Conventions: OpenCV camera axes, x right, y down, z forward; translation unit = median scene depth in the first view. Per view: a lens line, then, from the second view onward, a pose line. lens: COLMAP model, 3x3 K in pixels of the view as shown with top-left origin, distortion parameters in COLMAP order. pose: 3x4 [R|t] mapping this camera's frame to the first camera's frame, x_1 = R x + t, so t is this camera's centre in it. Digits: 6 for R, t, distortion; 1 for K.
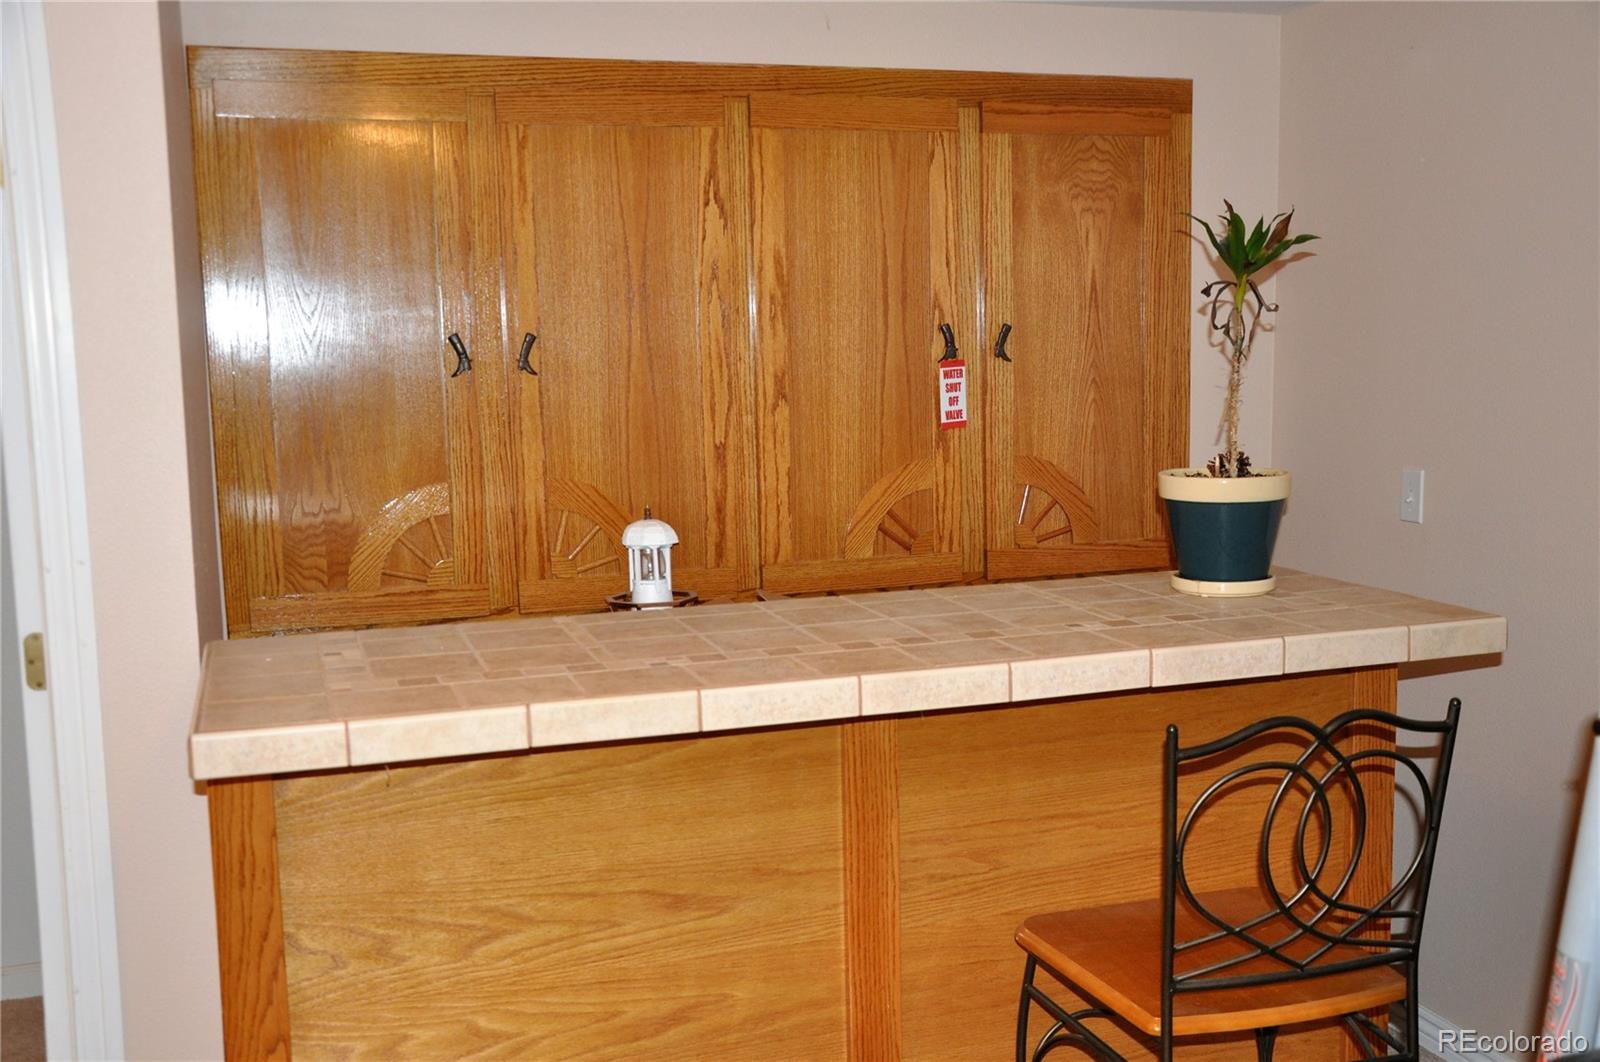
lens RADIAL K [[1659.7, 0, 803.9], [0, 1659.7, 536.2], [0, 0, 1]] dist [-0.009099, 0.000000]
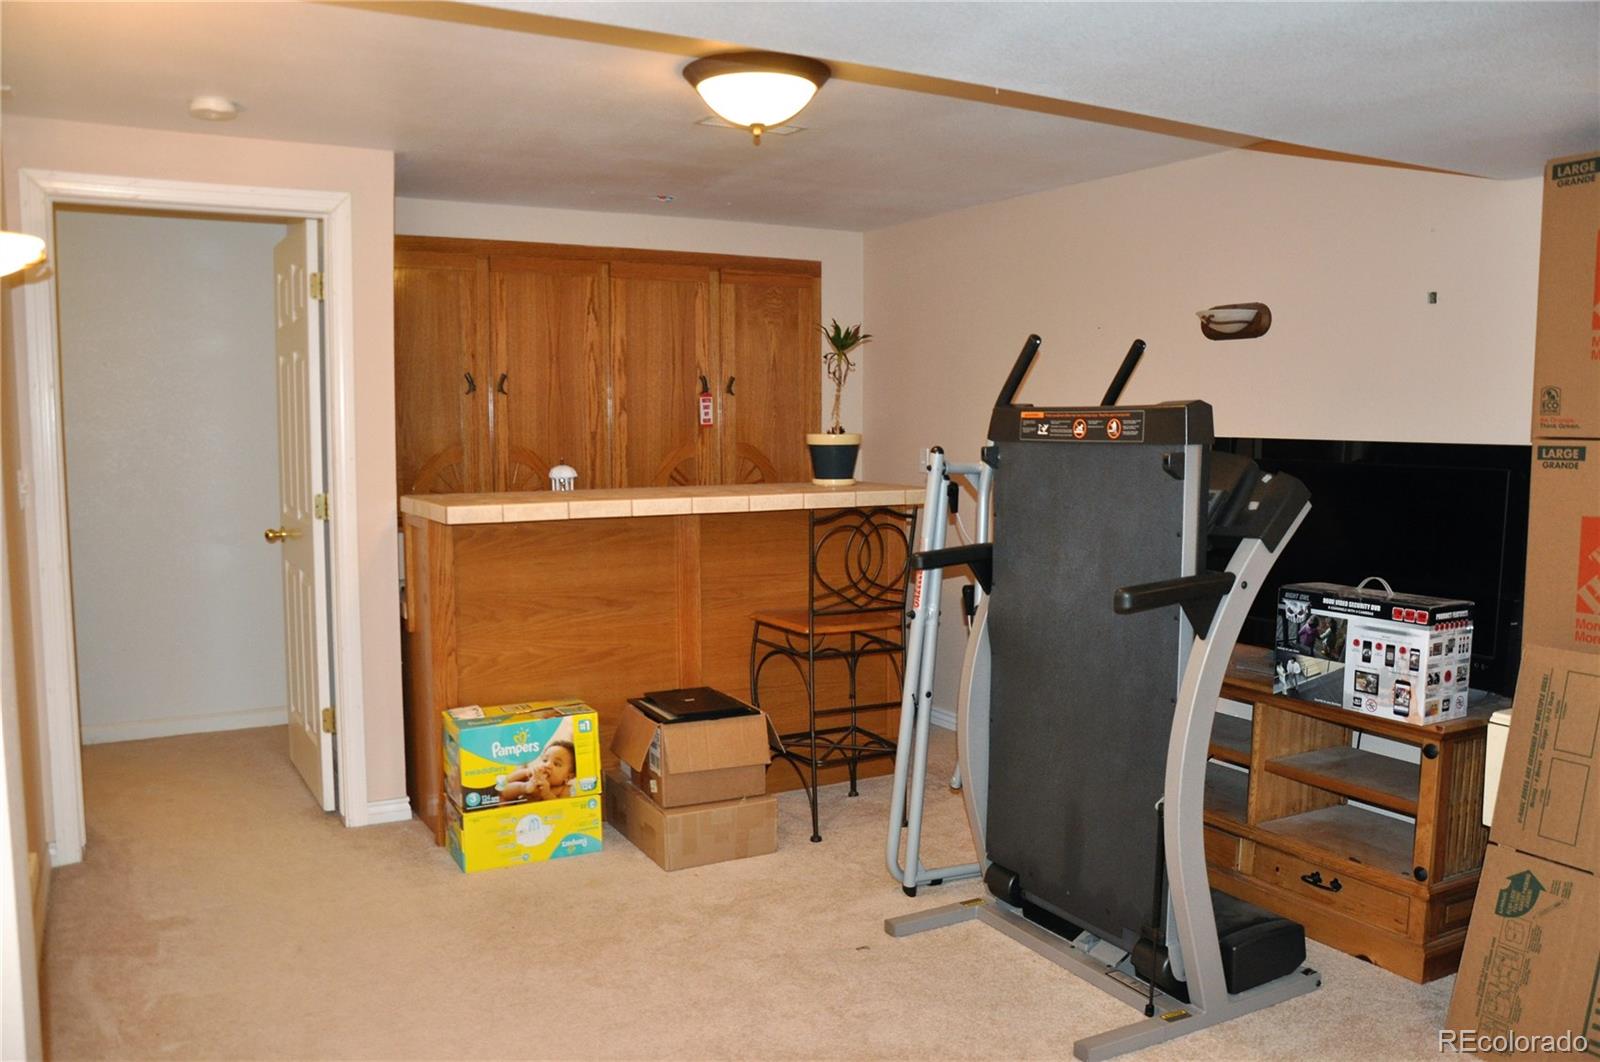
lens RADIAL K [[1319.7, 0, 798.1], [0, 1319.7, 531.9], [0, 0, 1]] dist [-0.137761, 0.103237]
pose [[0.979071, 0.002395, 0.203504, -0.136789], [0.005690, 0.999218, -0.039132, 0.135113], [-0.203439, 0.039471, 0.978292, -0.630571]]
